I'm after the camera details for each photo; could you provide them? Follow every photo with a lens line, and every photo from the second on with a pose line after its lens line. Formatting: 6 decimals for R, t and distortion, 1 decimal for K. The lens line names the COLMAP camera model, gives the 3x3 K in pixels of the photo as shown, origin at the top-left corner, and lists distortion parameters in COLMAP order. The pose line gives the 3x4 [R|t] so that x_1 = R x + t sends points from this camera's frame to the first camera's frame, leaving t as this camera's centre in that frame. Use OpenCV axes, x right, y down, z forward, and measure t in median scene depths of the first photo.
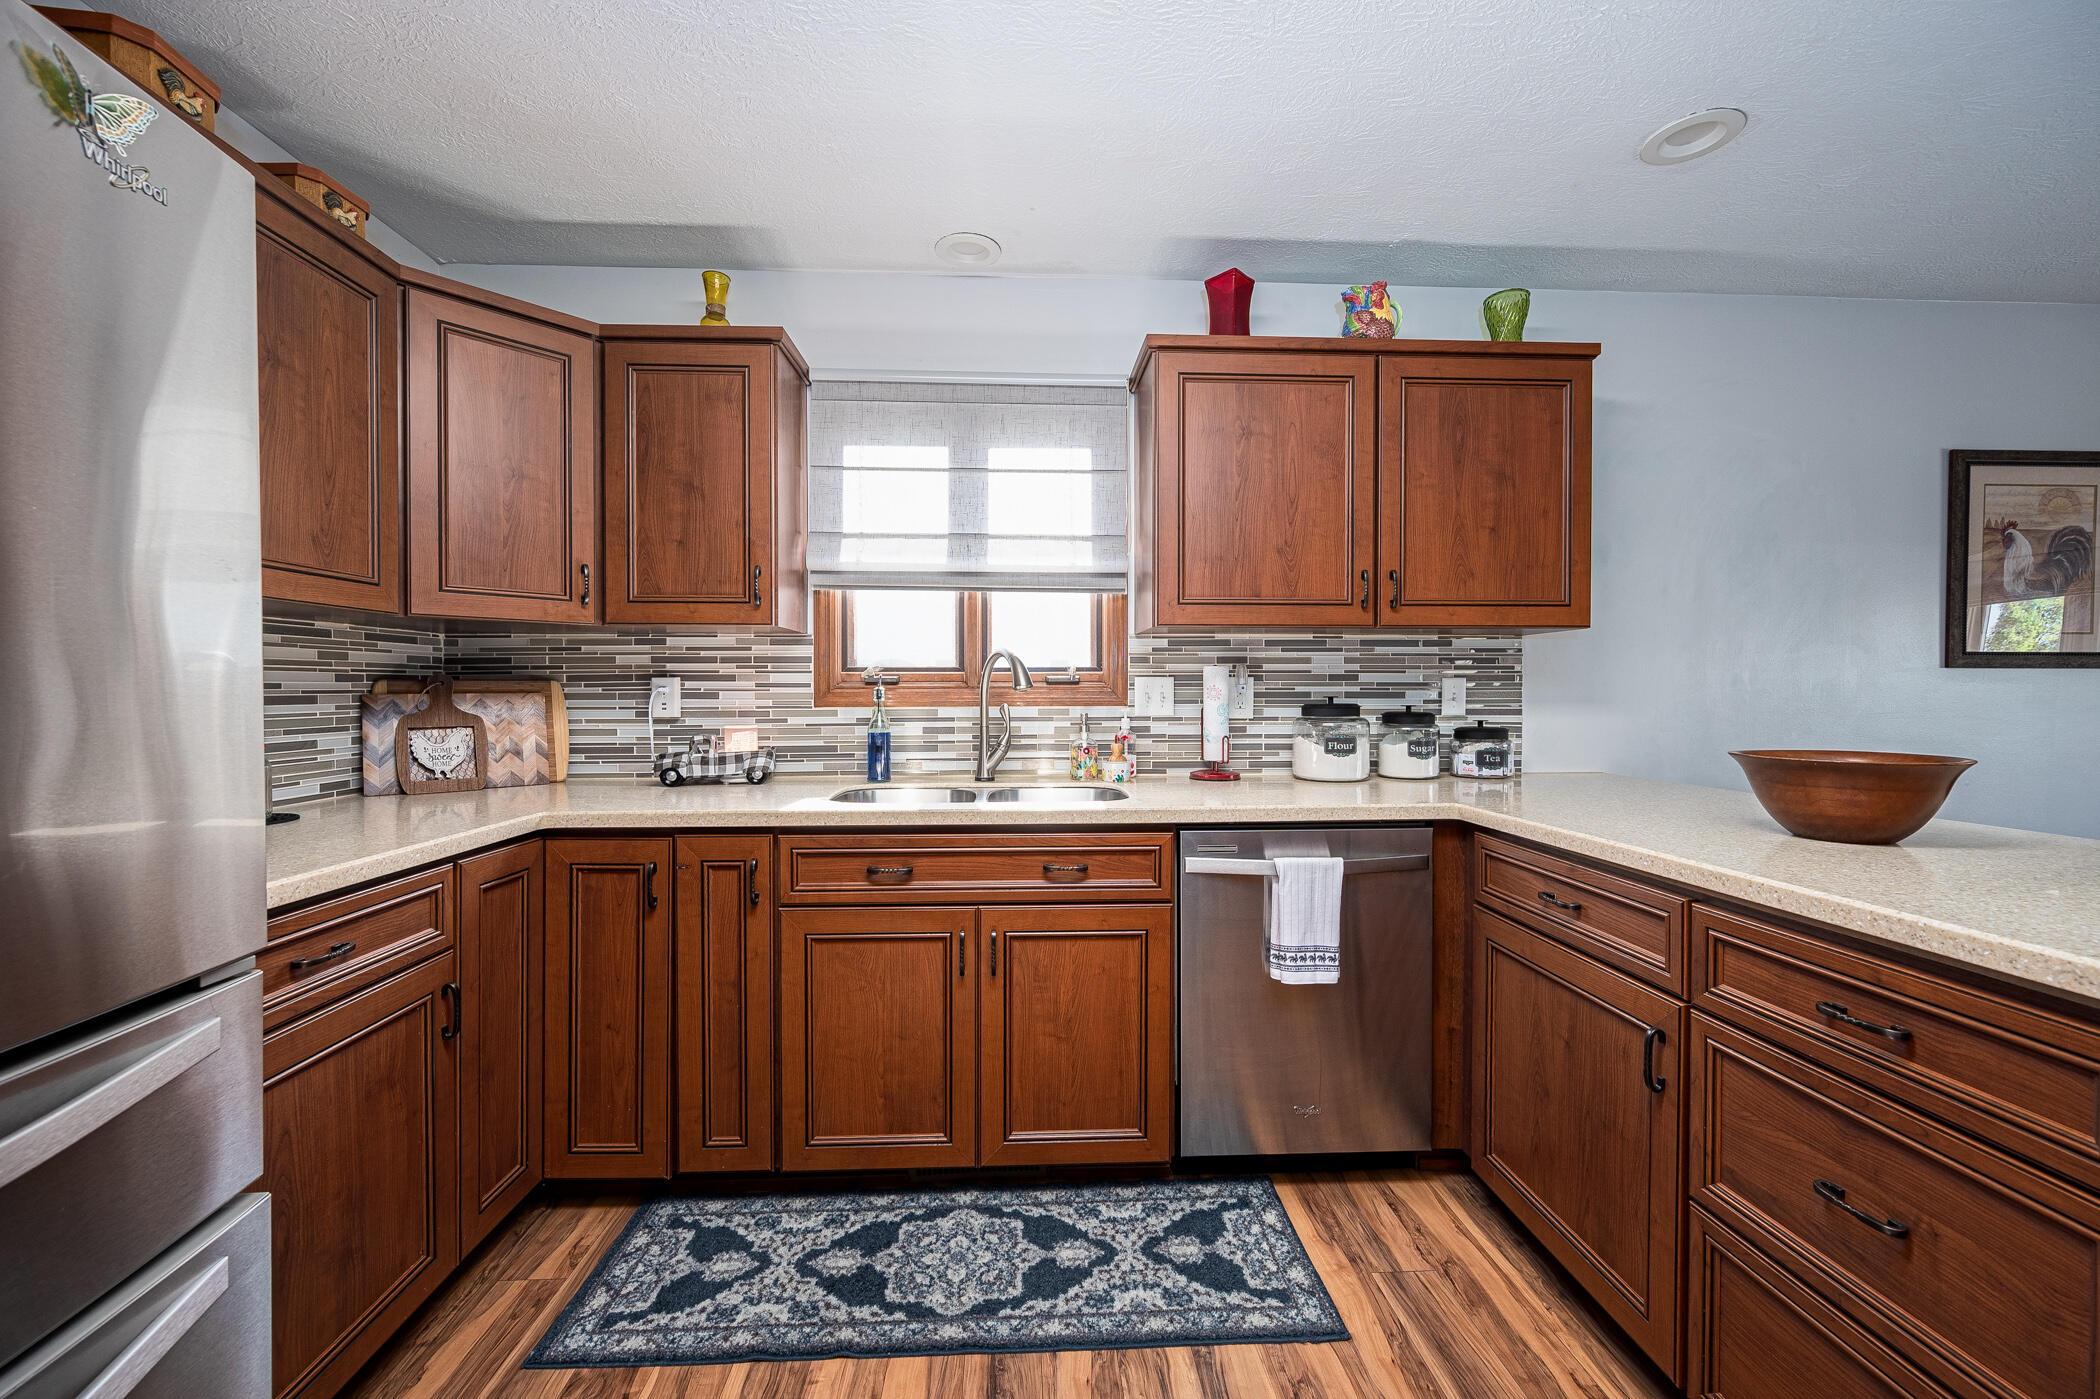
lens RADIAL K [[823.0, 0, 1049.4], [0, 823.0, 700.7], [0, 0, 1]] dist [-0.000934, 0.000010]
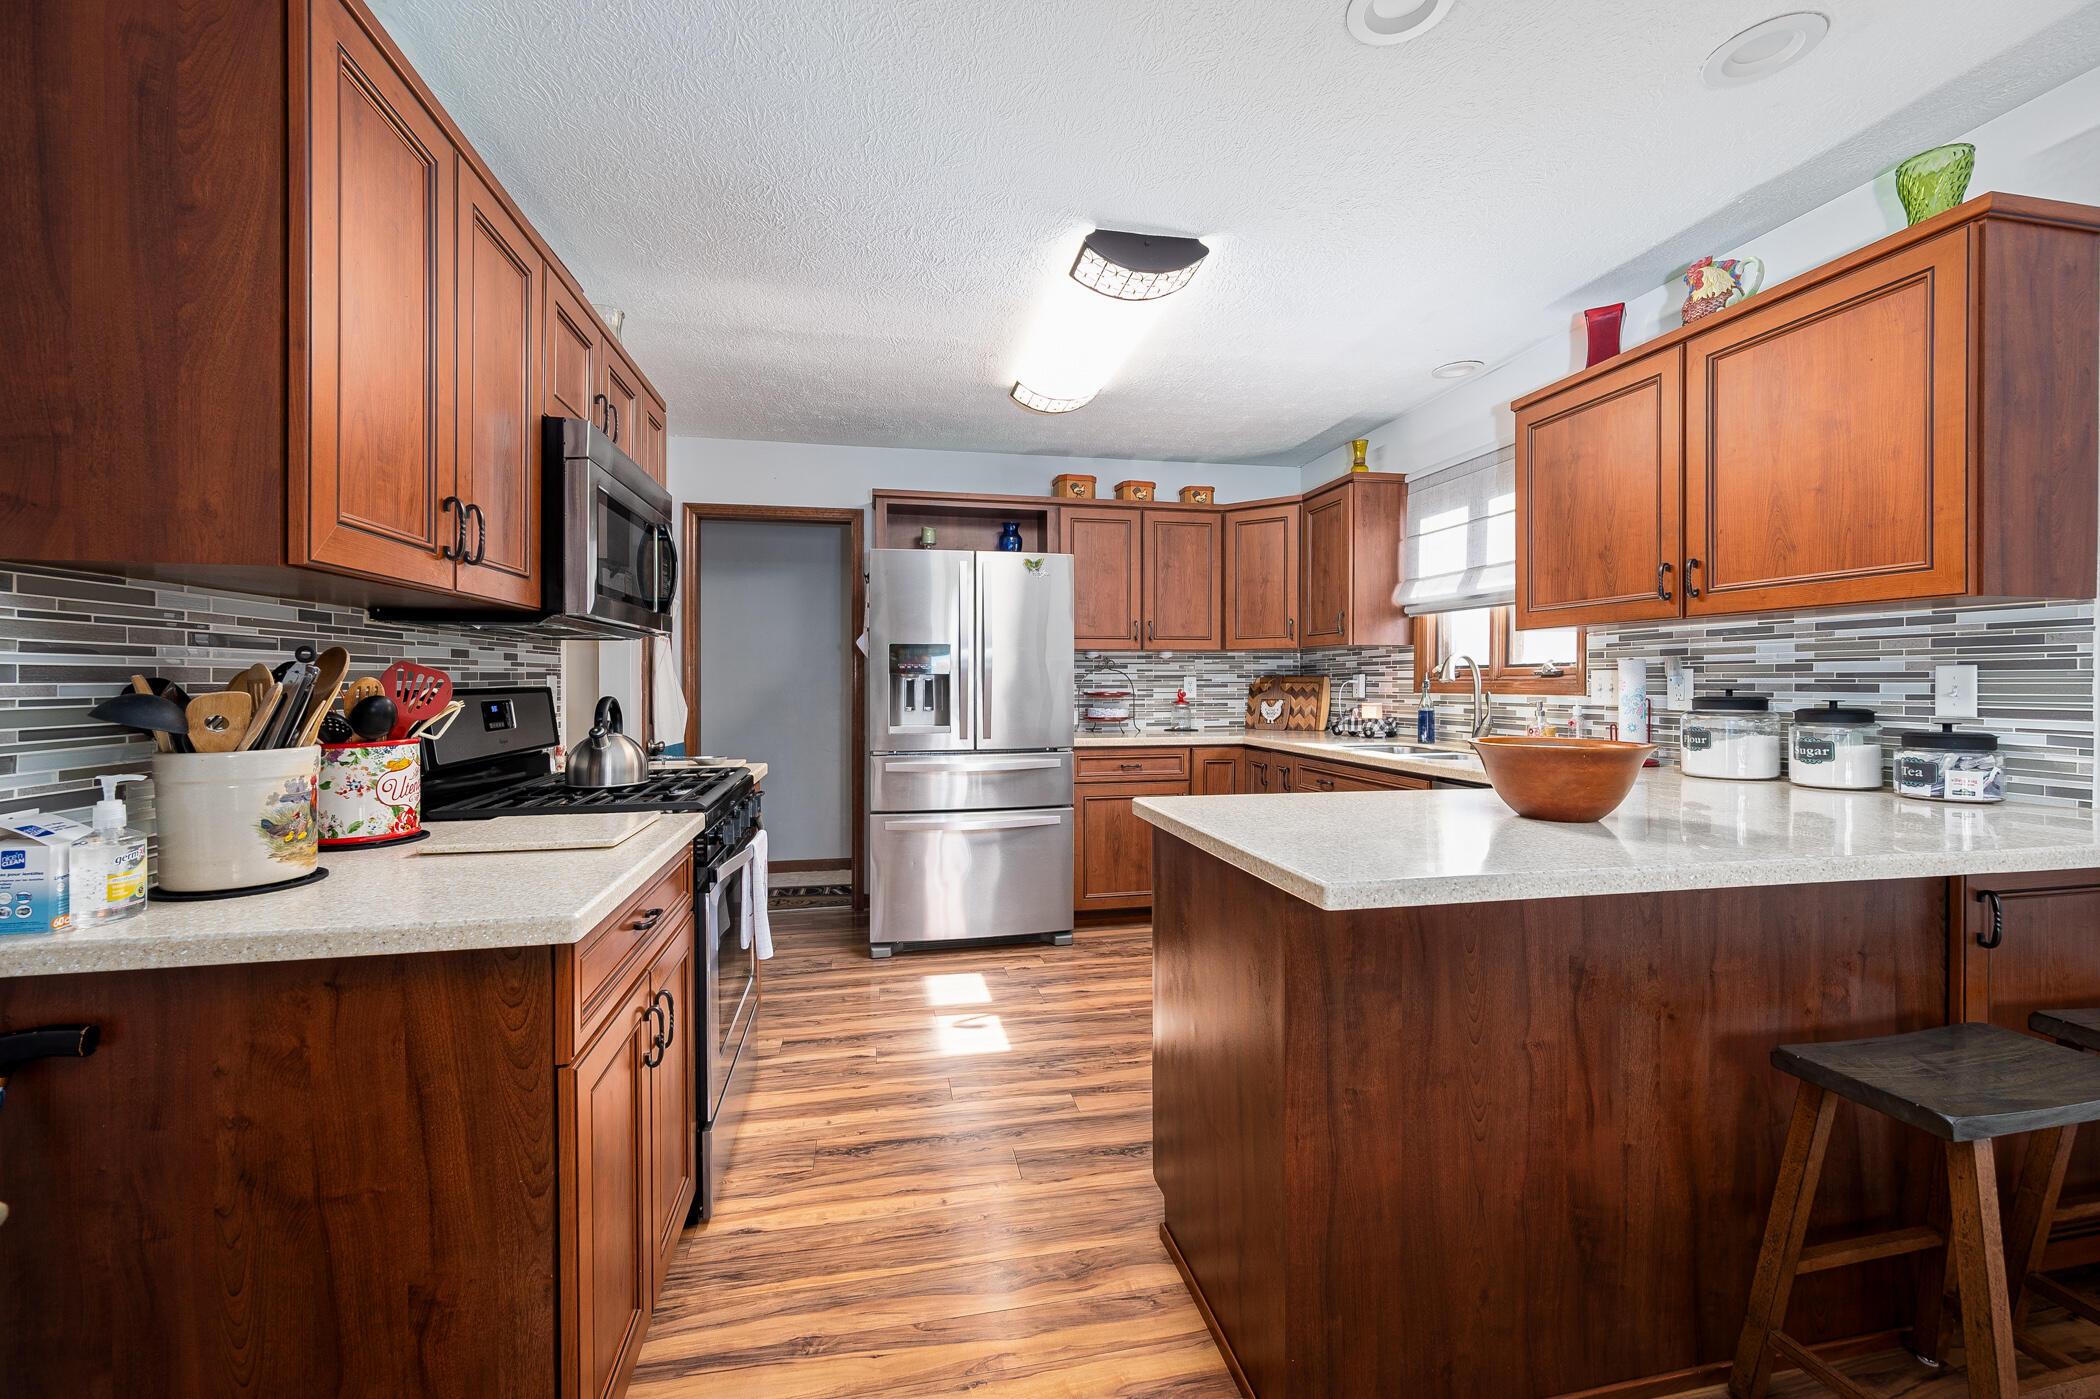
lens RADIAL K [[823.0, 0, 1041.9], [0, 823.0, 686.3], [0, 0, 1]] dist [-0.000934, 0.000010]
pose [[0.149398, 0.005830, -0.988760, 1.111464], [-0.011034, 0.999930, 0.004228, -0.003378], [0.988716, 0.010278, 0.149451, 0.084762]]
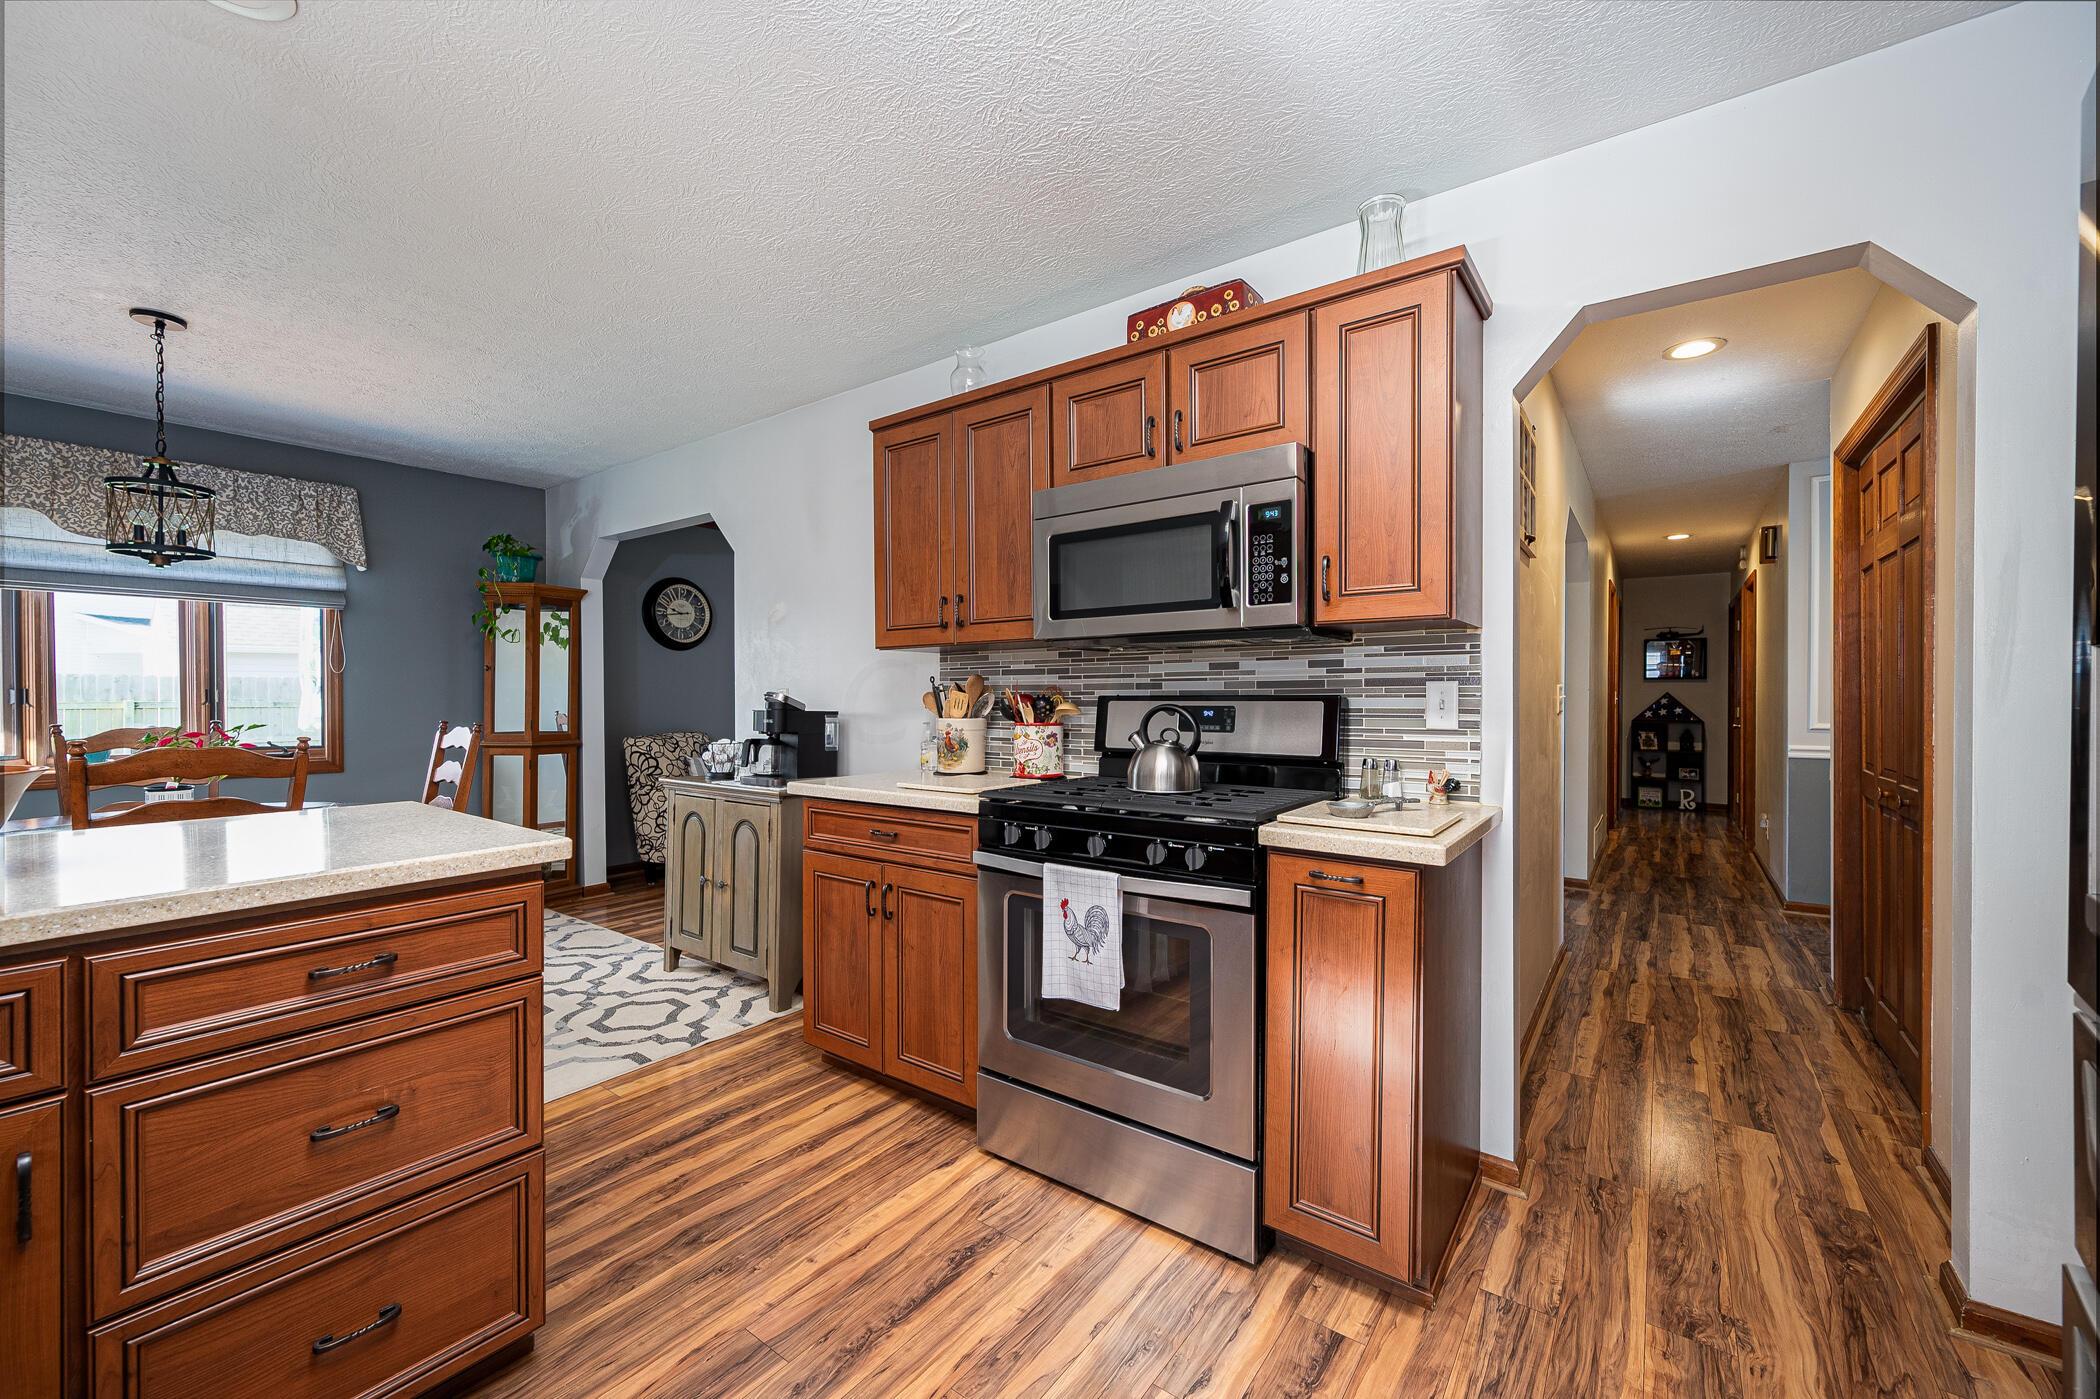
lens RADIAL K [[823.0, 0, 1050.8], [0, 823.0, 697.6], [0, 0, 1]] dist [-0.000934, 0.000010]
pose [[-0.774836, -0.001817, 0.632159, -0.223450], [0.009233, 0.999857, 0.014191, -0.004490], [-0.632094, 0.016832, -0.774709, 0.508252]]
